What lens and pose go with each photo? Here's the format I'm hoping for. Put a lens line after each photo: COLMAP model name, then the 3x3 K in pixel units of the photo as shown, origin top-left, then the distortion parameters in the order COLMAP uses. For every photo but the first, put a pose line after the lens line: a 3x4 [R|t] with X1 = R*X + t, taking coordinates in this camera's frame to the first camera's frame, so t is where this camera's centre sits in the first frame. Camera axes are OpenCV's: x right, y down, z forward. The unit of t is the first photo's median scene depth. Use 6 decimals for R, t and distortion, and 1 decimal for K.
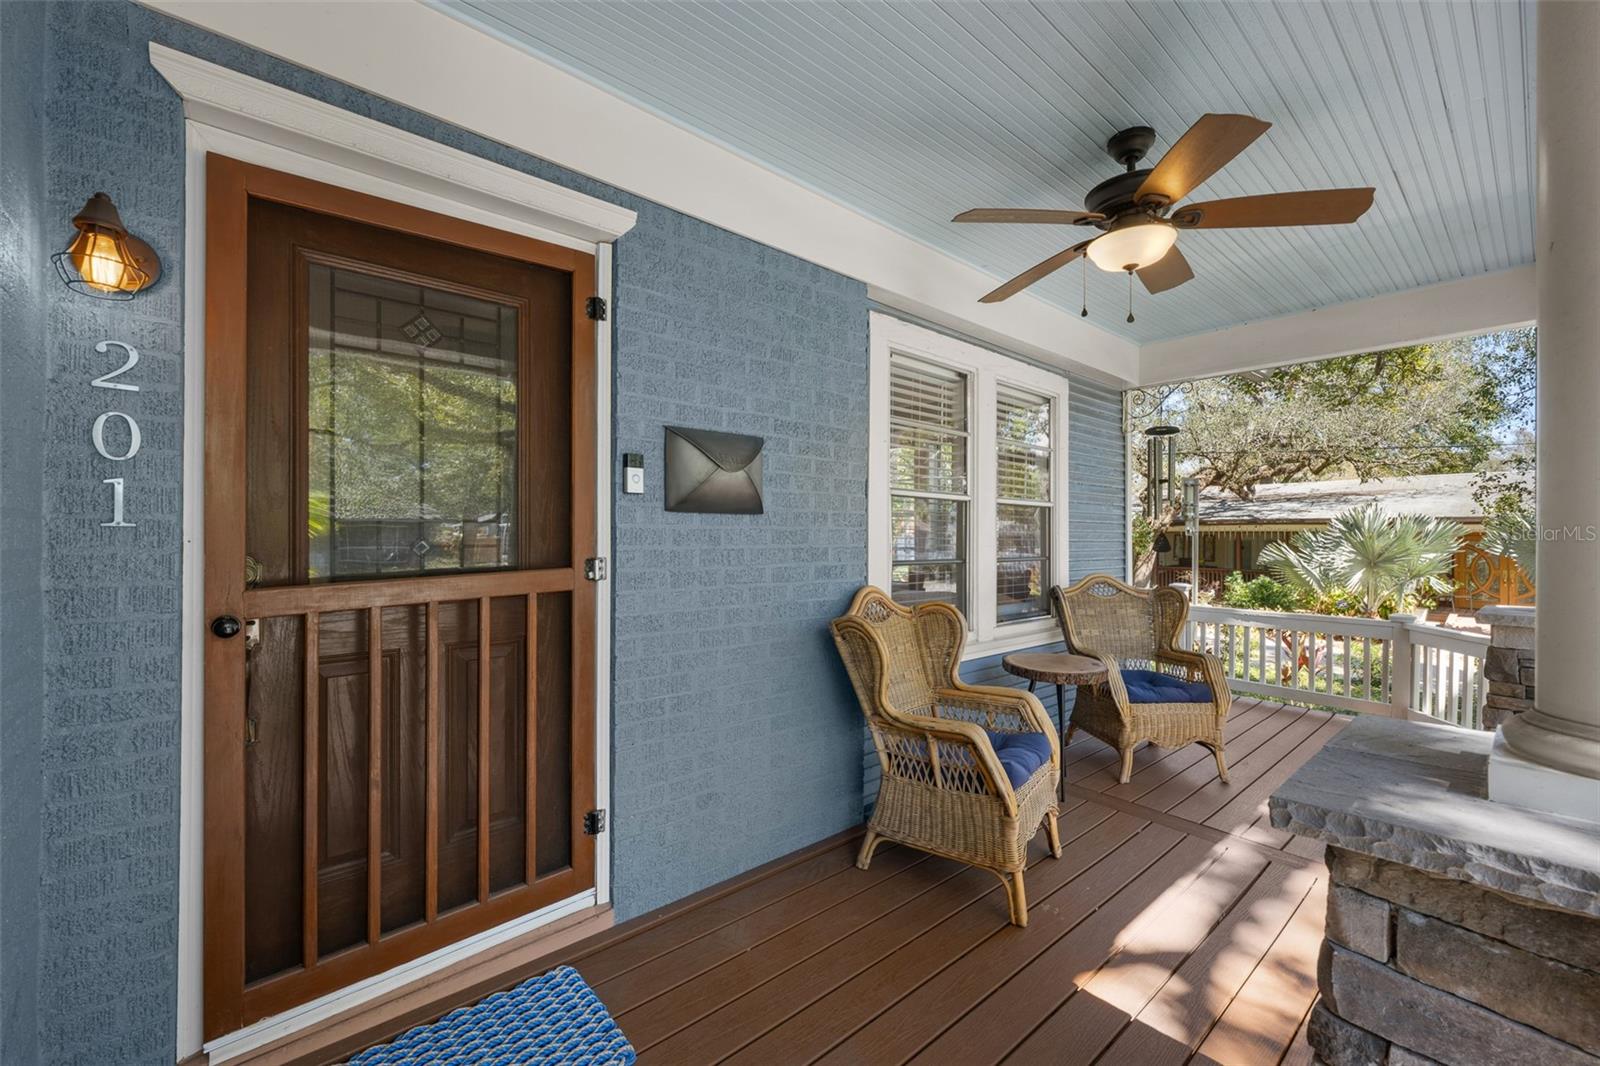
lens RADIAL K [[648.4, 0, 800.5], [0, 648.4, 534.2], [0, 0, 1]] dist [-0.000216, -0.000487]
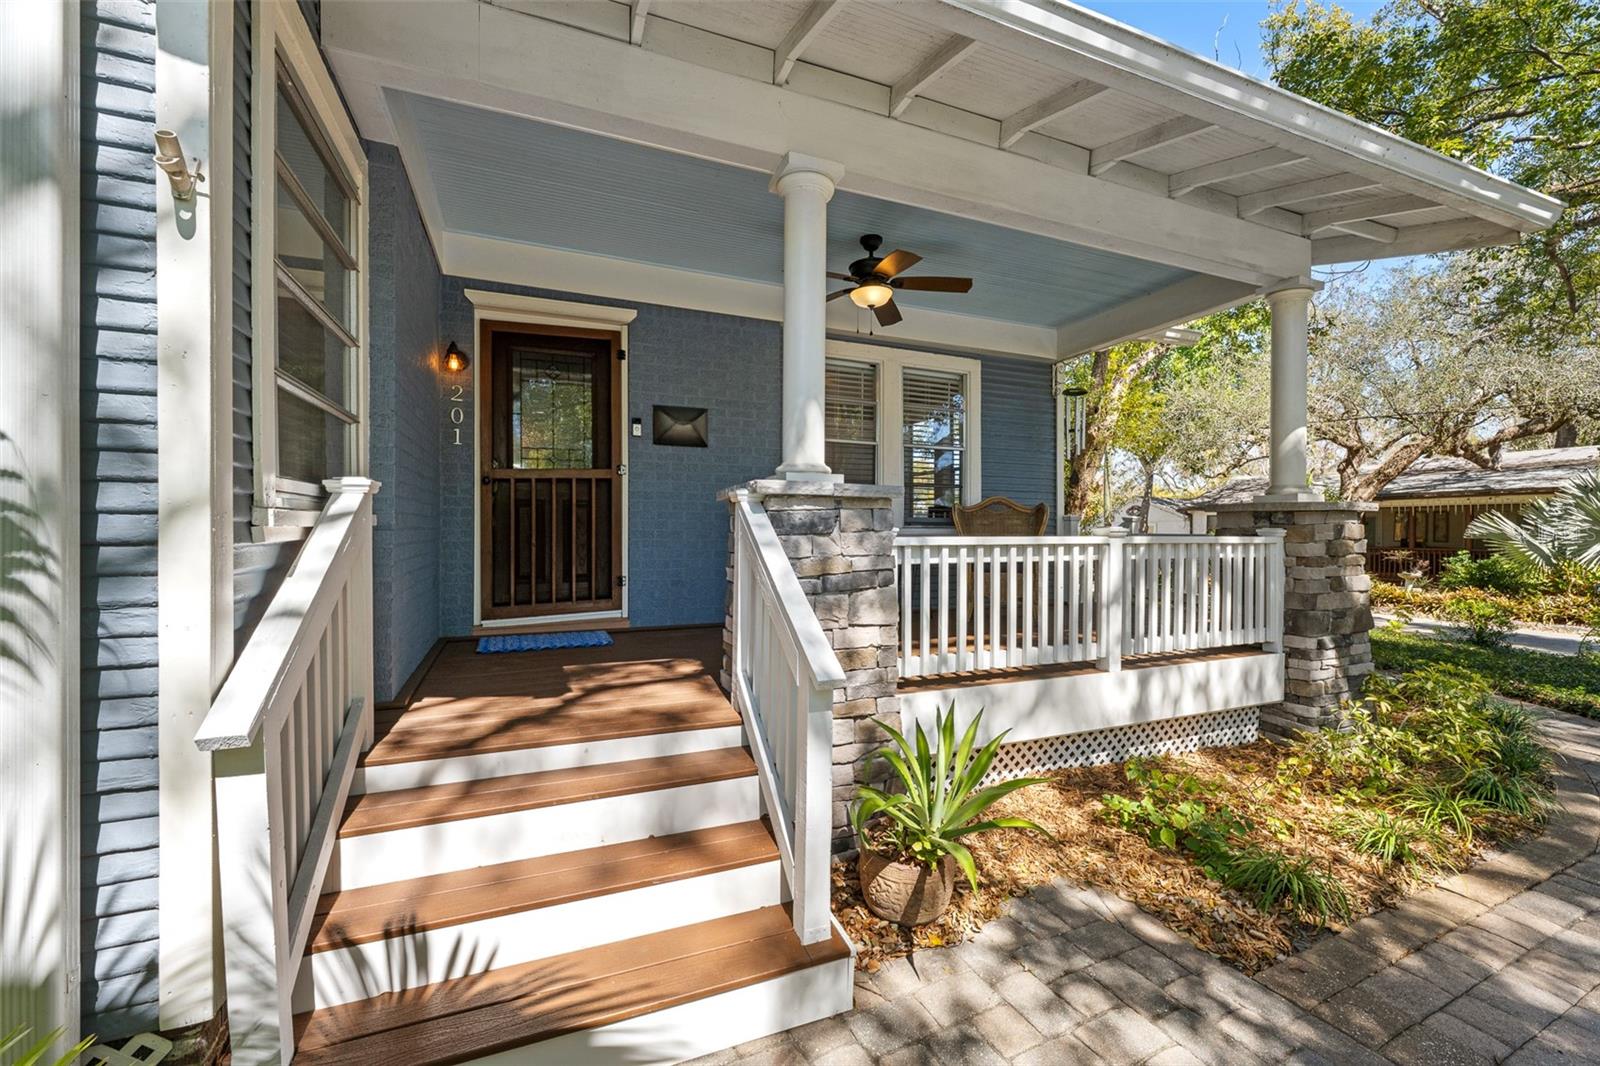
lens RADIAL K [[648.4, 0, 798.7], [0, 648.4, 533.2], [0, 0, 1]] dist [-0.000216, -0.000487]
pose [[0.949353, -0.000156, -0.314211, 0.925261], [0.001996, 0.999983, 0.005535, 0.248551], [0.314205, -0.005882, 0.949337, -0.902363]]
